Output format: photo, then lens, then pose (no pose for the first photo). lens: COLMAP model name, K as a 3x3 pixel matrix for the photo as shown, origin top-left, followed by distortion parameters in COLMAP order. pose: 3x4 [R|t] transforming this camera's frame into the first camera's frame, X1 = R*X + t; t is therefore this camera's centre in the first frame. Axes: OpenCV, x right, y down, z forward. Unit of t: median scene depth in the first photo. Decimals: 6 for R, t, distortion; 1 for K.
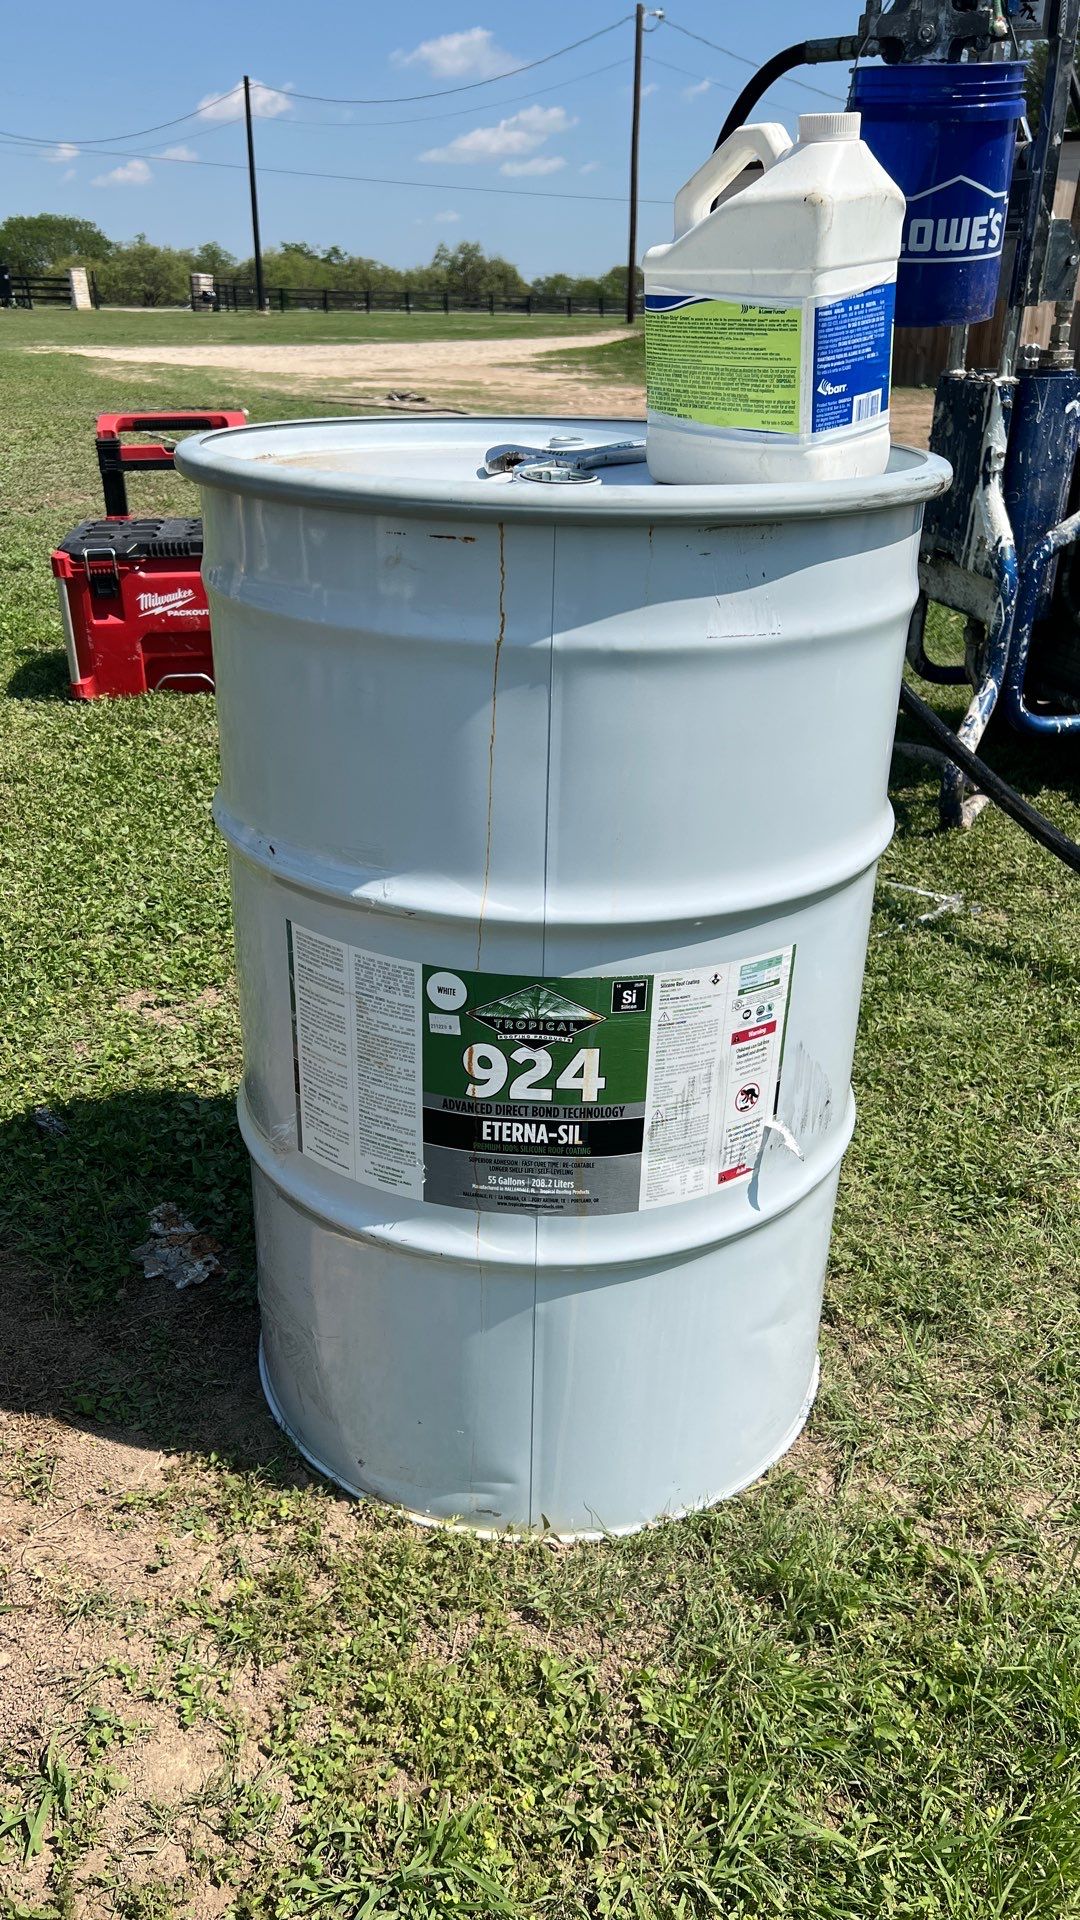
lens RADIAL K [[1434.7, 0, 539.9], [0, 1434.7, 953.0], [0, 0, 1]] dist [0.030918, -0.036361]
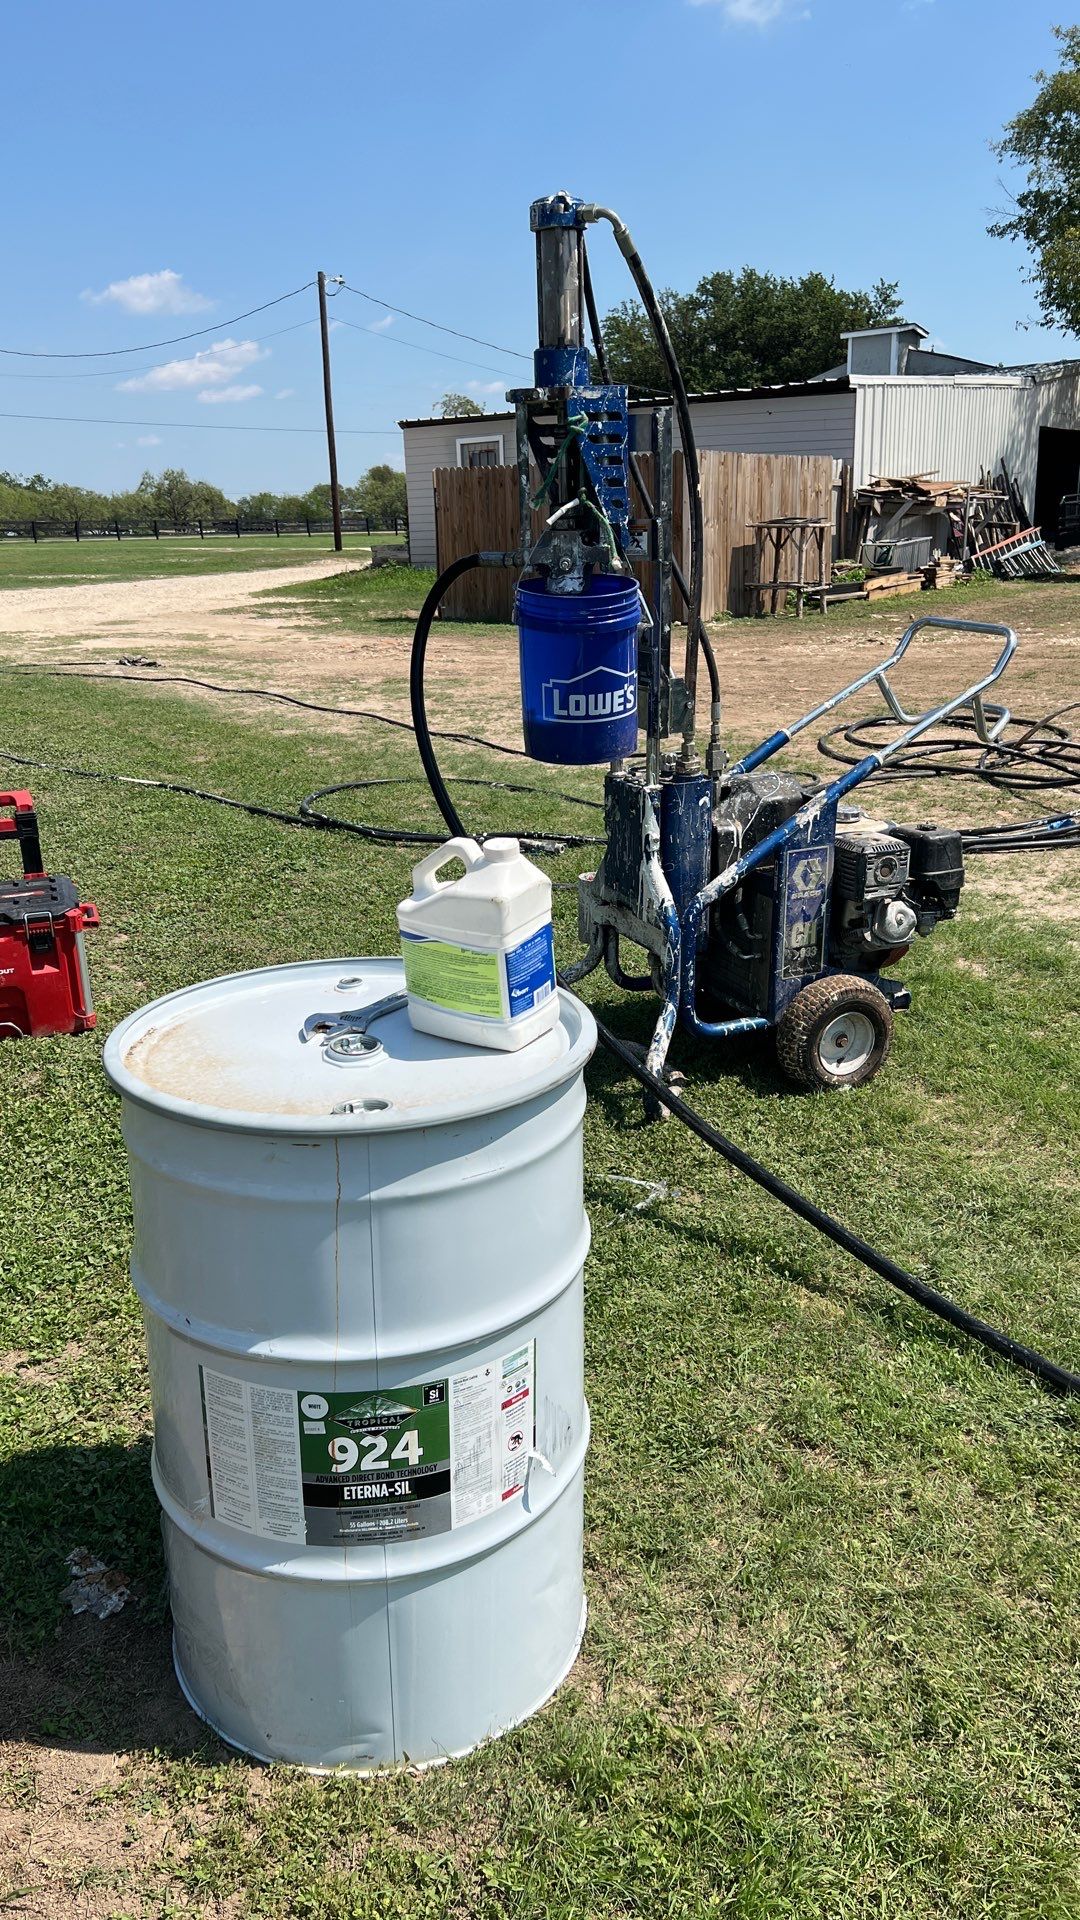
lens RADIAL K [[1434.7, 0, 533.4], [0, 1434.7, 953.6], [0, 0, 1]] dist [0.030918, -0.036361]
pose [[0.981730, -0.084569, 0.170454, -0.044582], [0.104466, 0.988275, -0.111351, -0.200547], [-0.159039, 0.127123, 0.979054, -0.476036]]
